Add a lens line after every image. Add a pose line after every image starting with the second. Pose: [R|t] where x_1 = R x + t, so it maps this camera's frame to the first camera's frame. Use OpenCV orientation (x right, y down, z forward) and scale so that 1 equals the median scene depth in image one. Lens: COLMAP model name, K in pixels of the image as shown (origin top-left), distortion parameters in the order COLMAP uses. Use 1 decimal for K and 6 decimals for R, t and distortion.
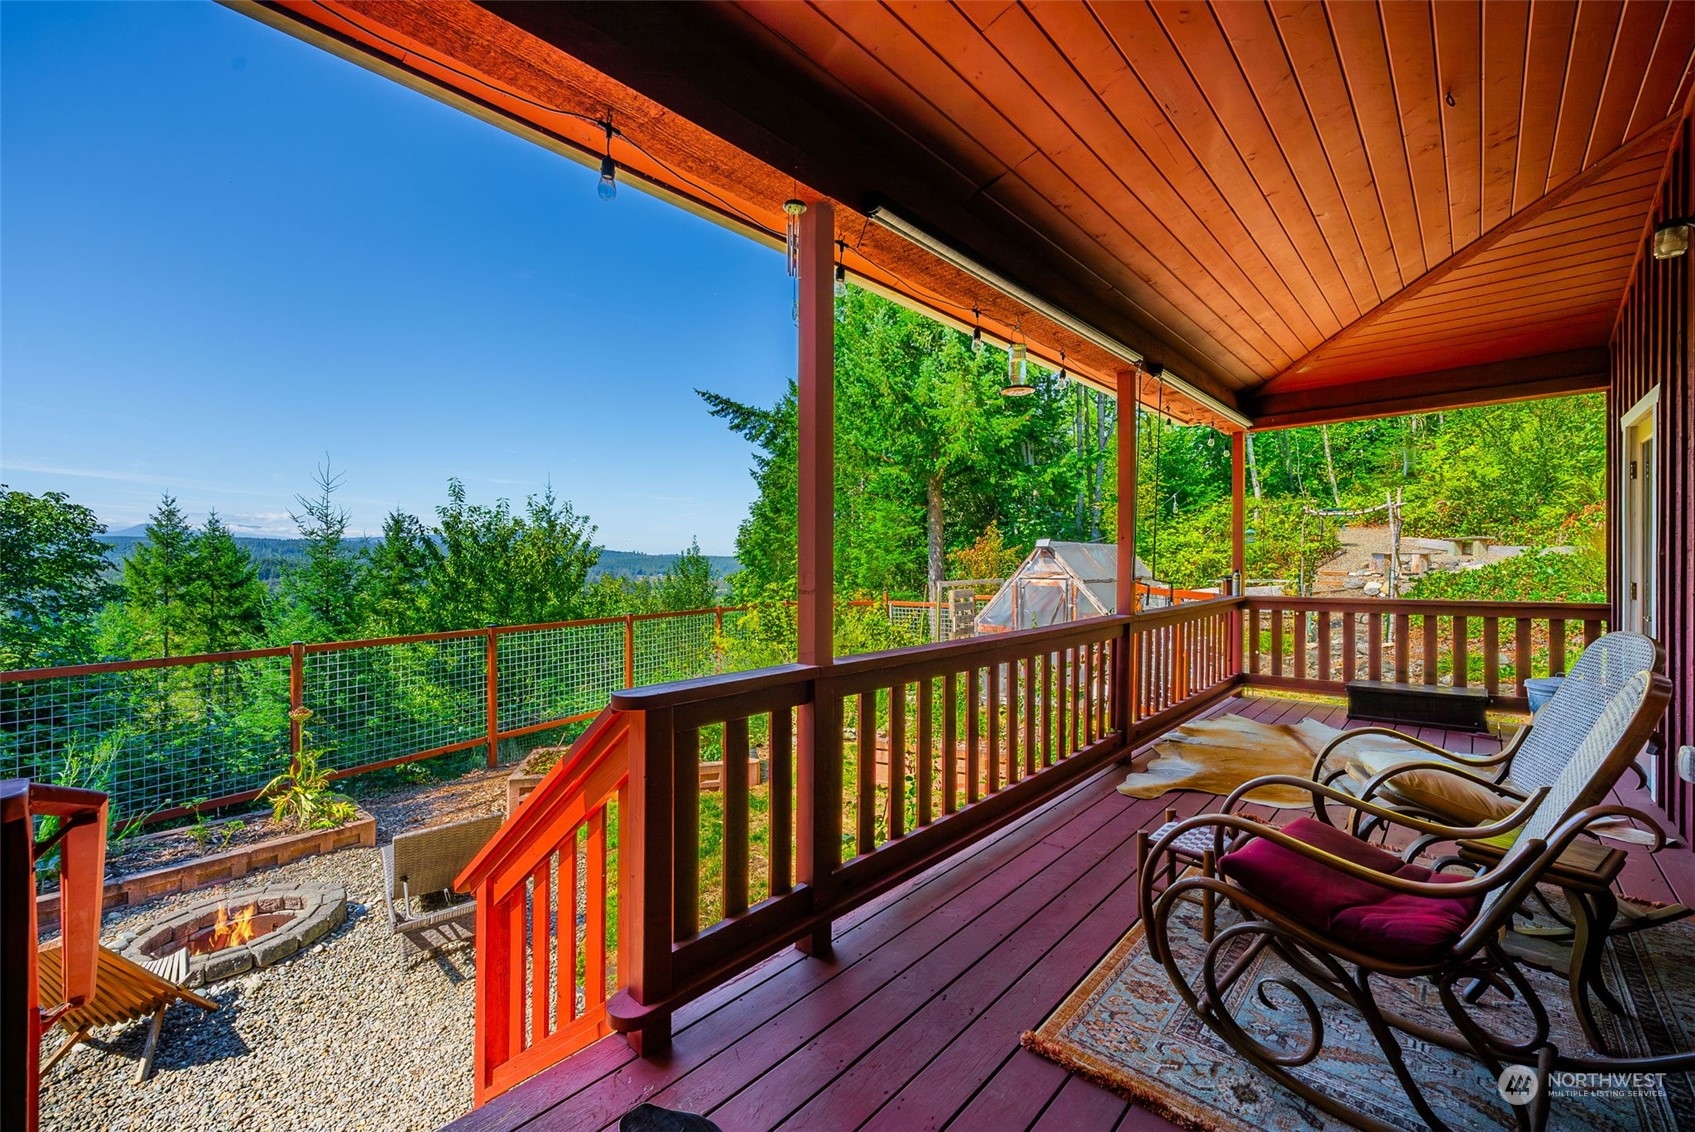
lens RADIAL K [[685.7, 0, 793.8], [0, 685.7, 566.1], [0, 0, 1]] dist [-0.000886, -0.000110]
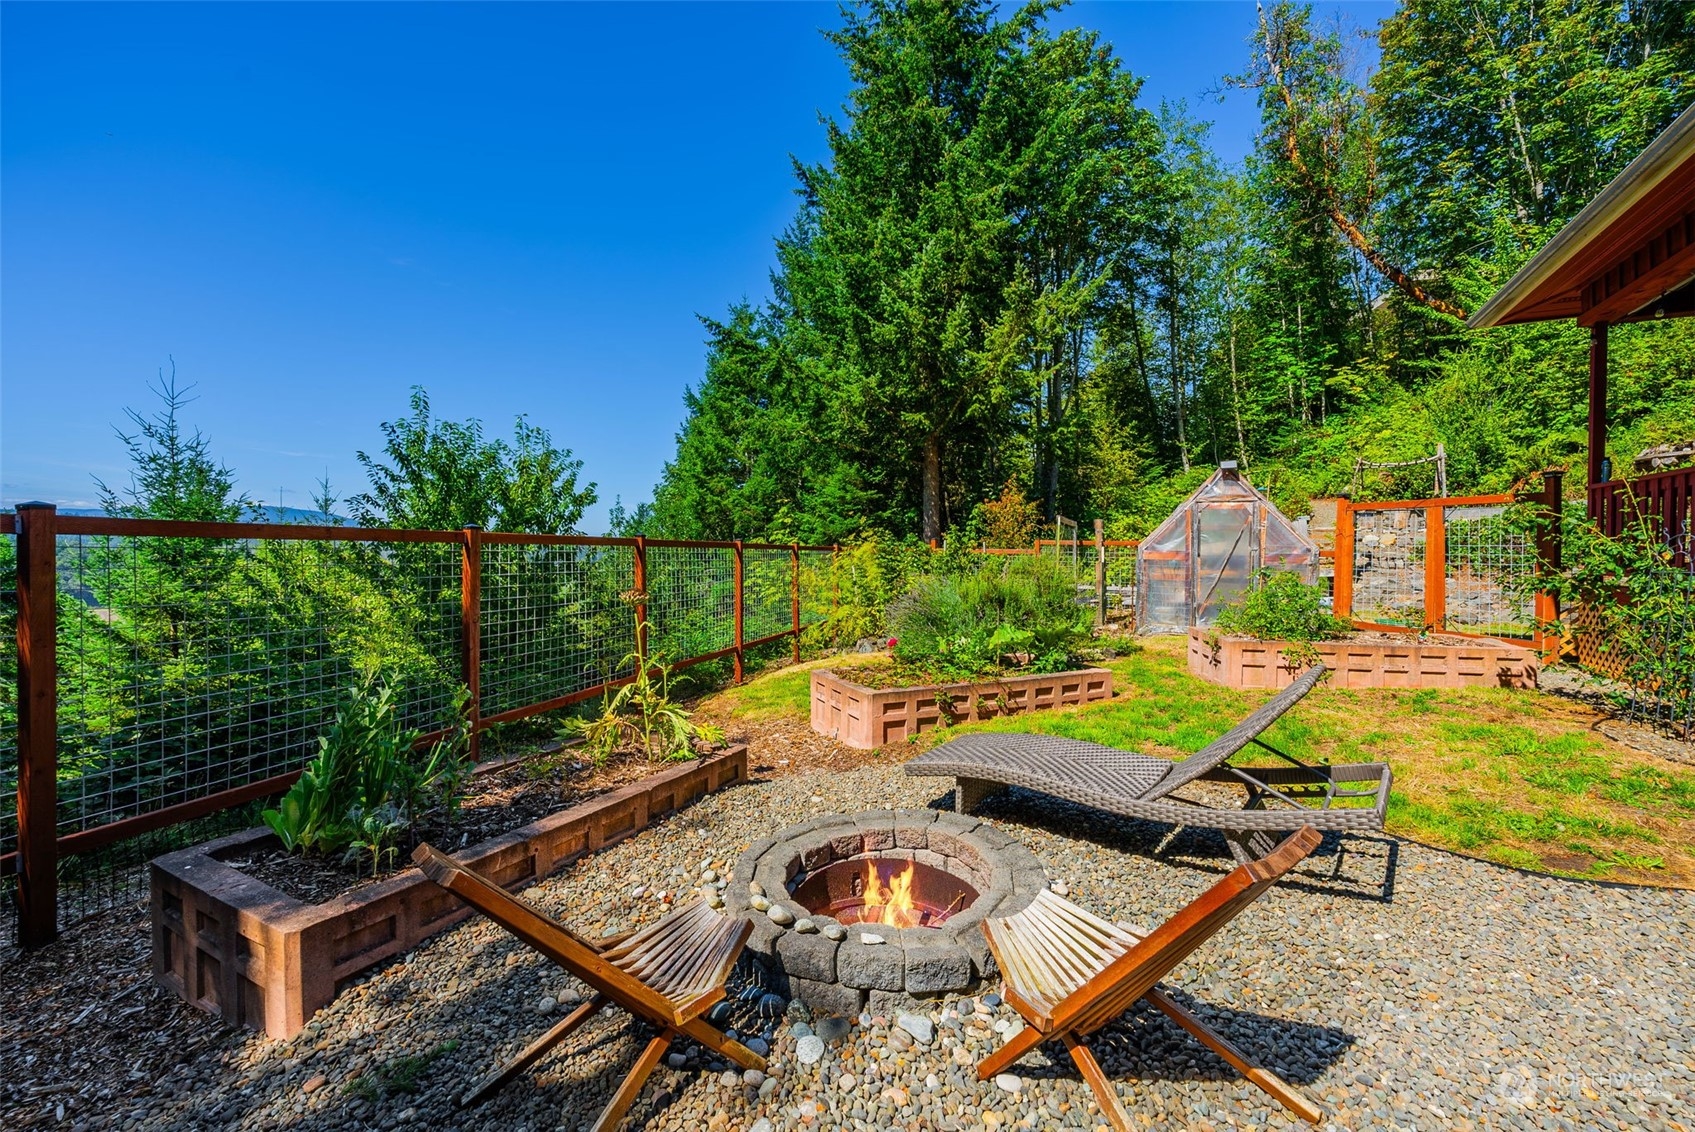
lens RADIAL K [[685.7, 0, 793.8], [0, 685.7, 566.1], [0, 0, 1]] dist [-0.000886, -0.000110]
pose [[0.970282, 0.016262, 0.241431, -0.230895], [-0.019925, 0.999720, 0.012736, 0.054641], [-0.241156, -0.017168, 0.970334, 0.105571]]
